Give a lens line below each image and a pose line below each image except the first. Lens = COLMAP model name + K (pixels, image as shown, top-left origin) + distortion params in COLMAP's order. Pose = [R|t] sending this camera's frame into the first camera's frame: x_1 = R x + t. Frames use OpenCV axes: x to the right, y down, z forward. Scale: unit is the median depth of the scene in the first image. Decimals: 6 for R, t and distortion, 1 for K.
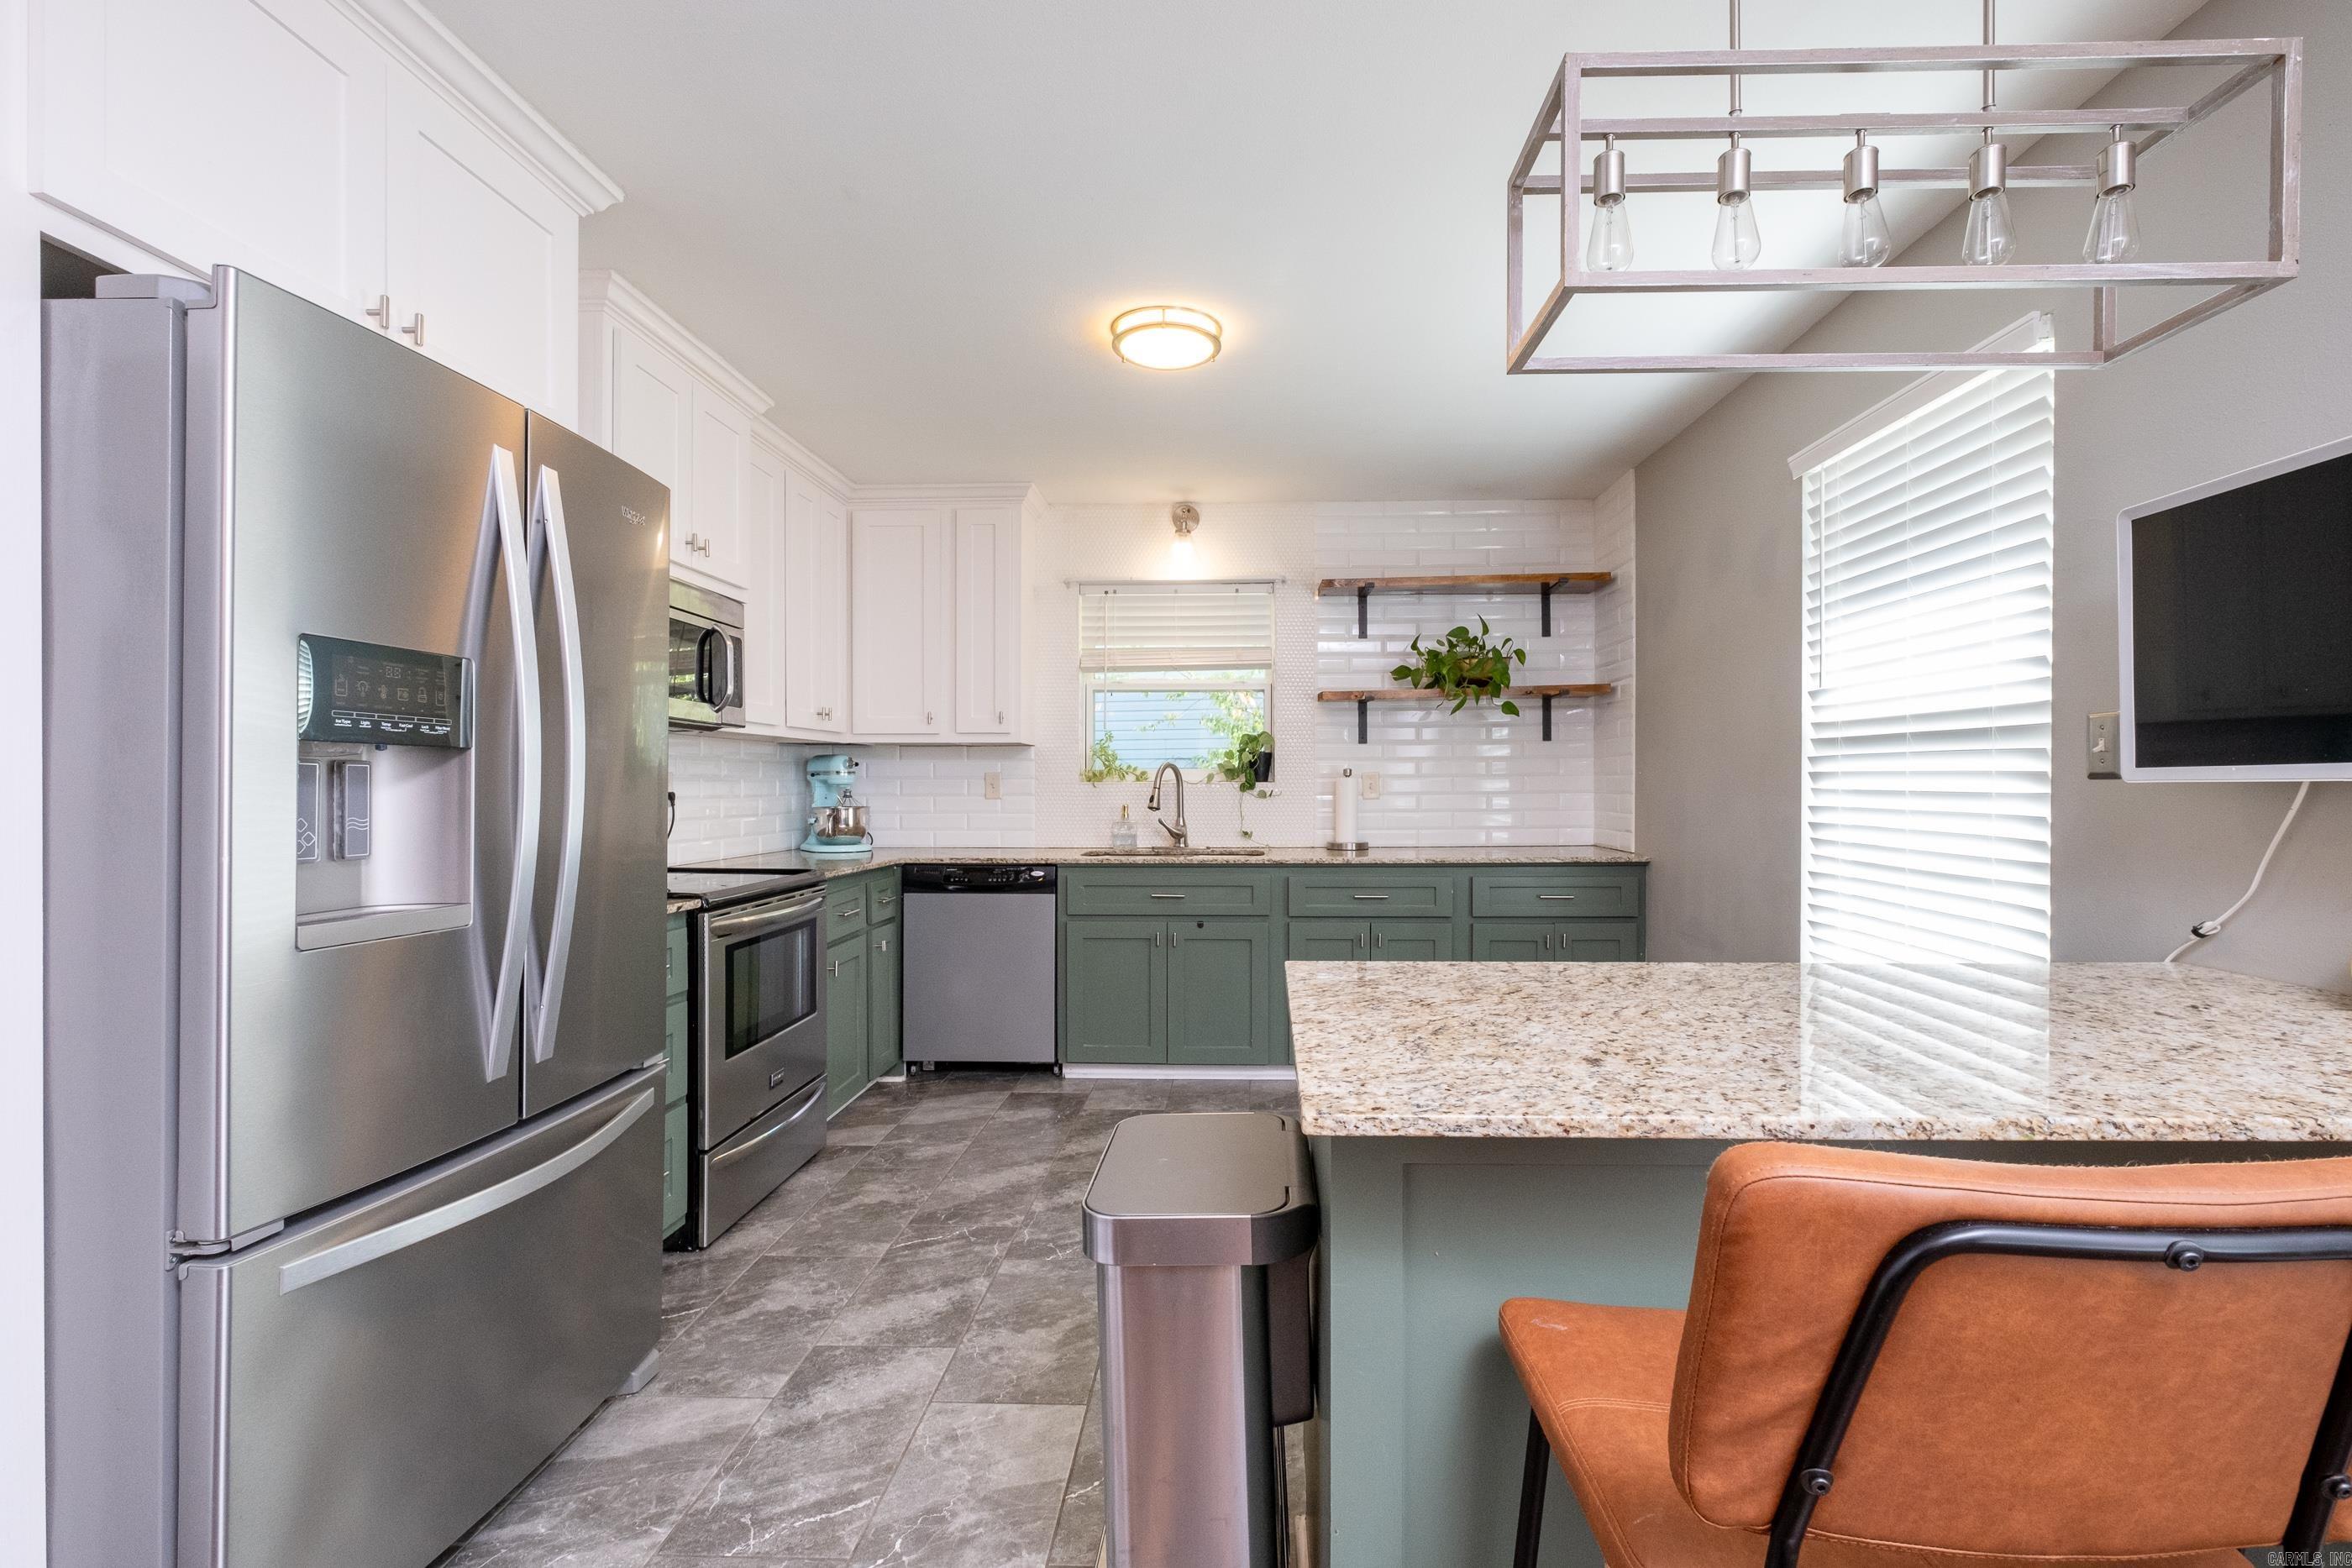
lens RADIAL K [[1062.4, 0, 1195.3], [0, 1062.4, 788.4], [0, 0, 1]] dist [-0.005635, -0.002149]
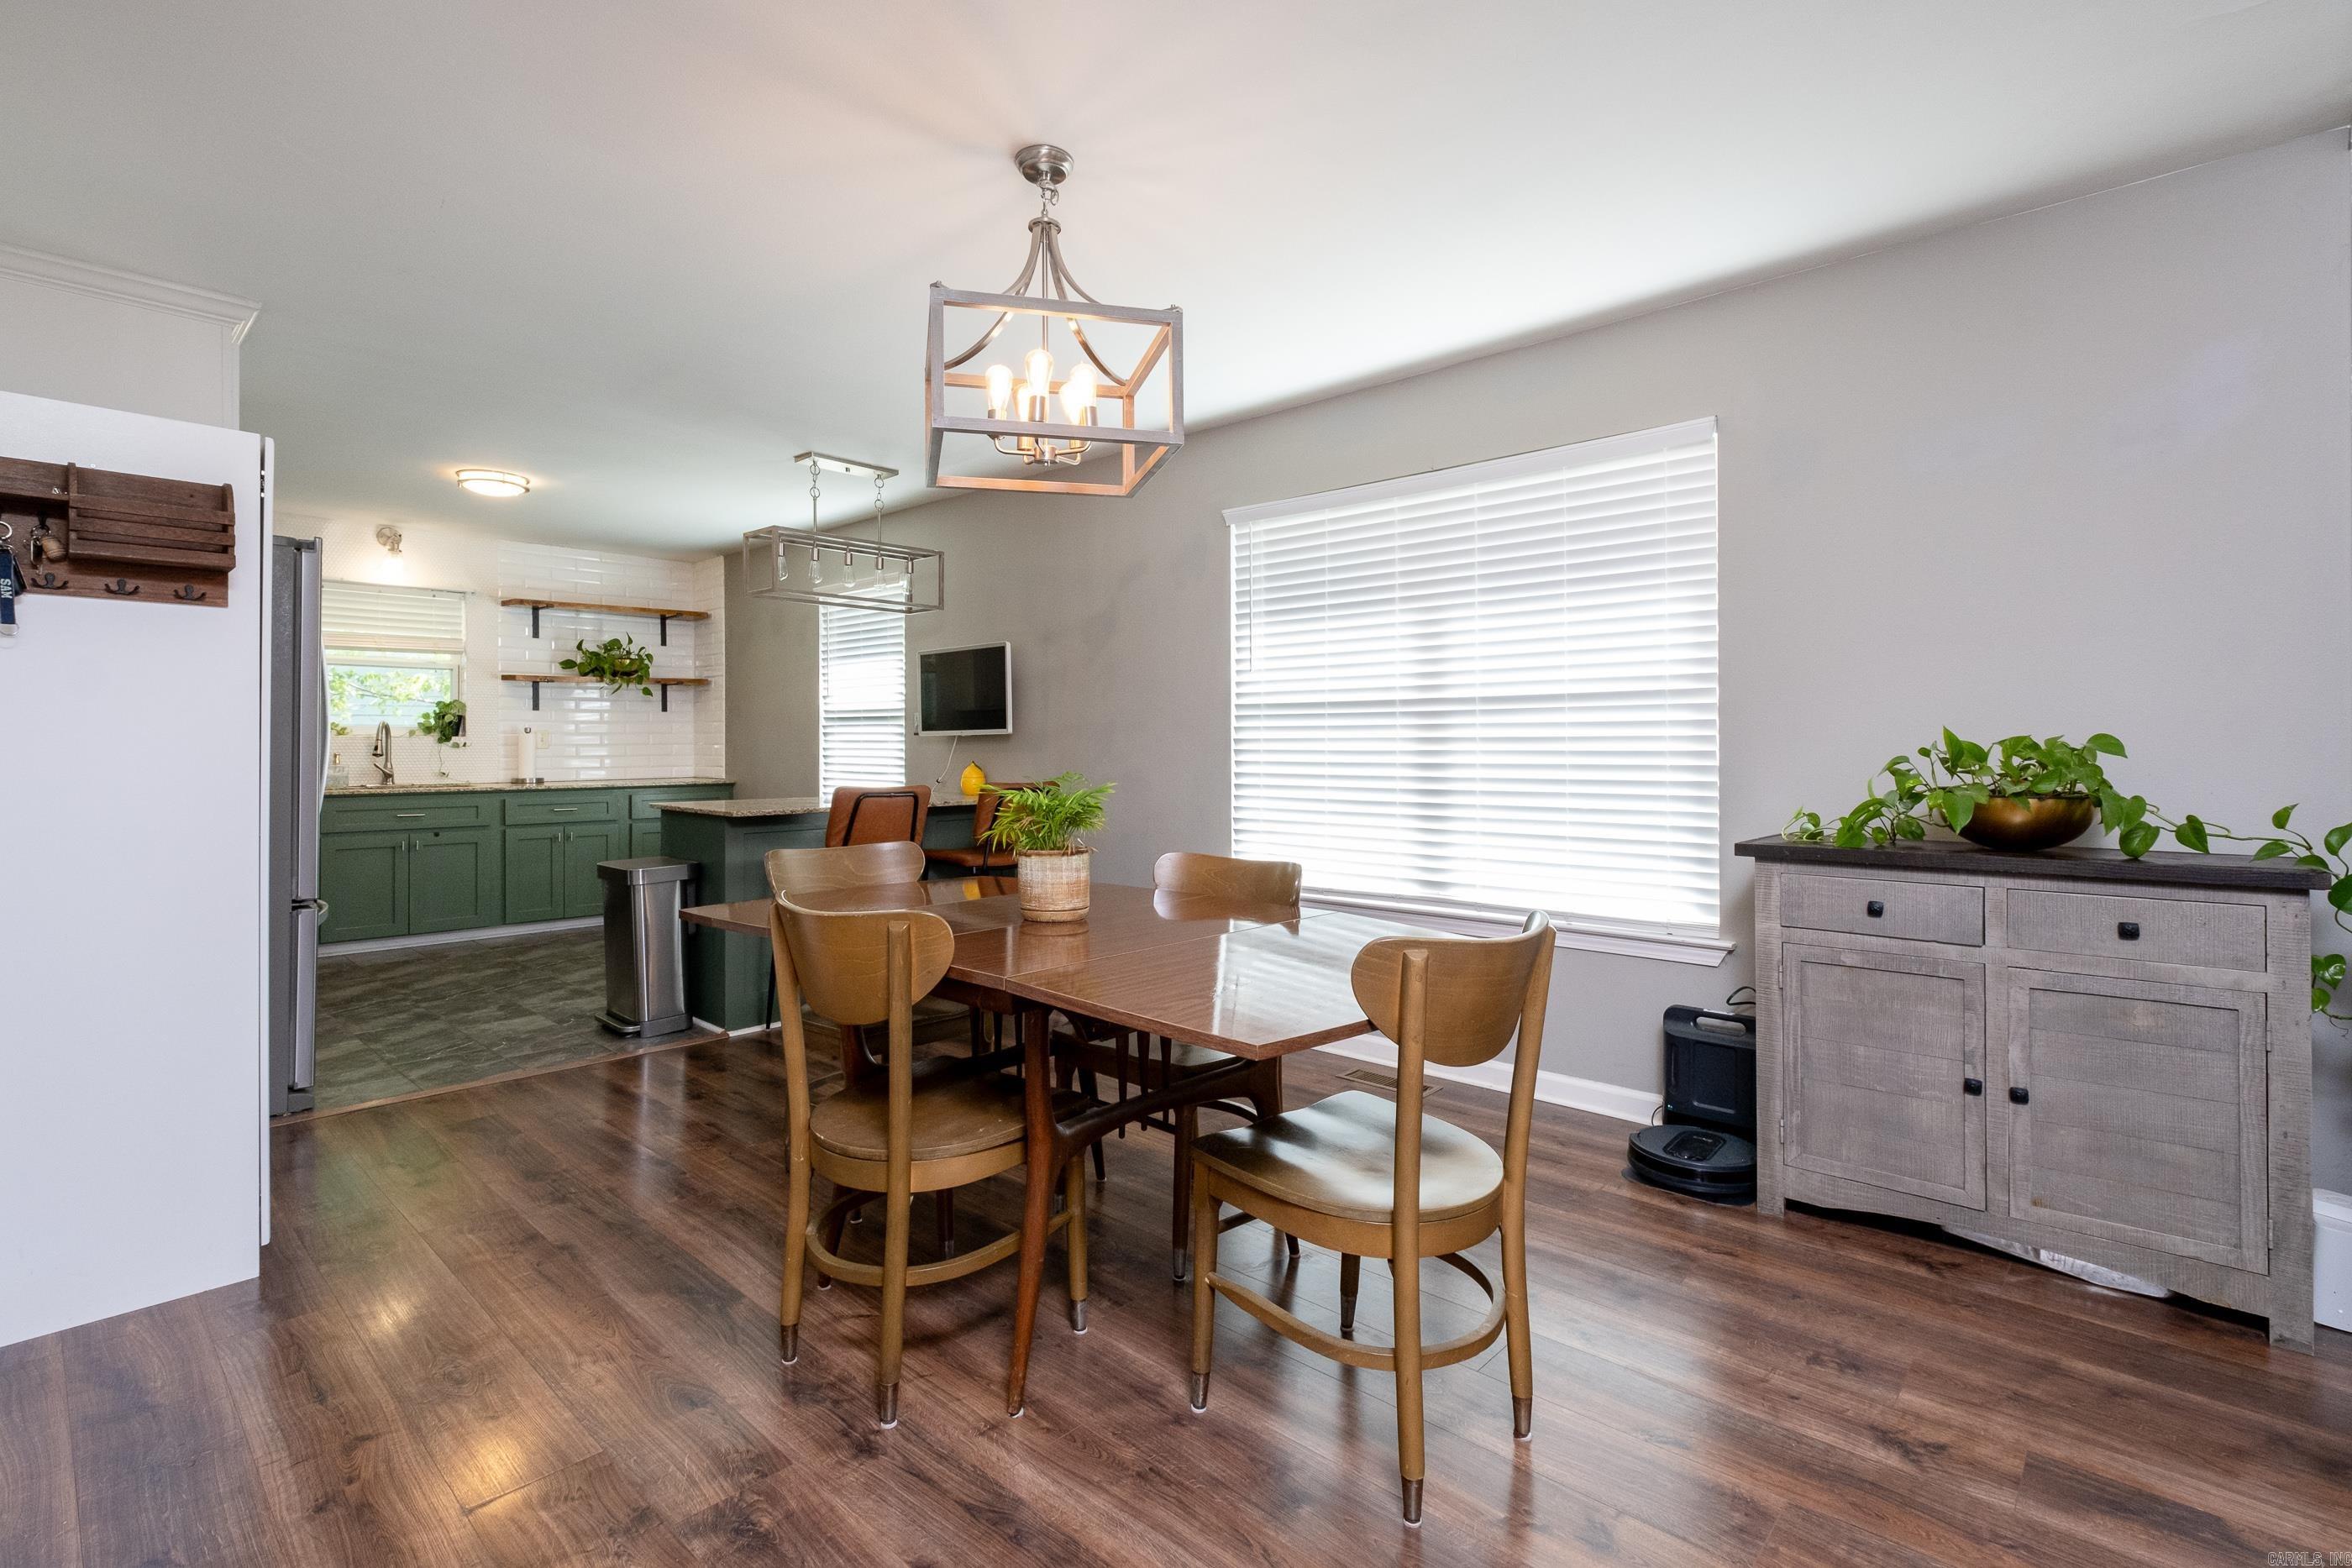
lens RADIAL K [[1076.8, 0, 1175.1], [0, 1076.8, 770.8], [0, 0, 1]] dist [-0.001177, -0.000160]
pose [[0.643142, -0.016301, 0.765573, -0.417260], [0.002548, 0.999813, 0.019149, 0.014722], [-0.765743, -0.010365, 0.643063, -0.629225]]
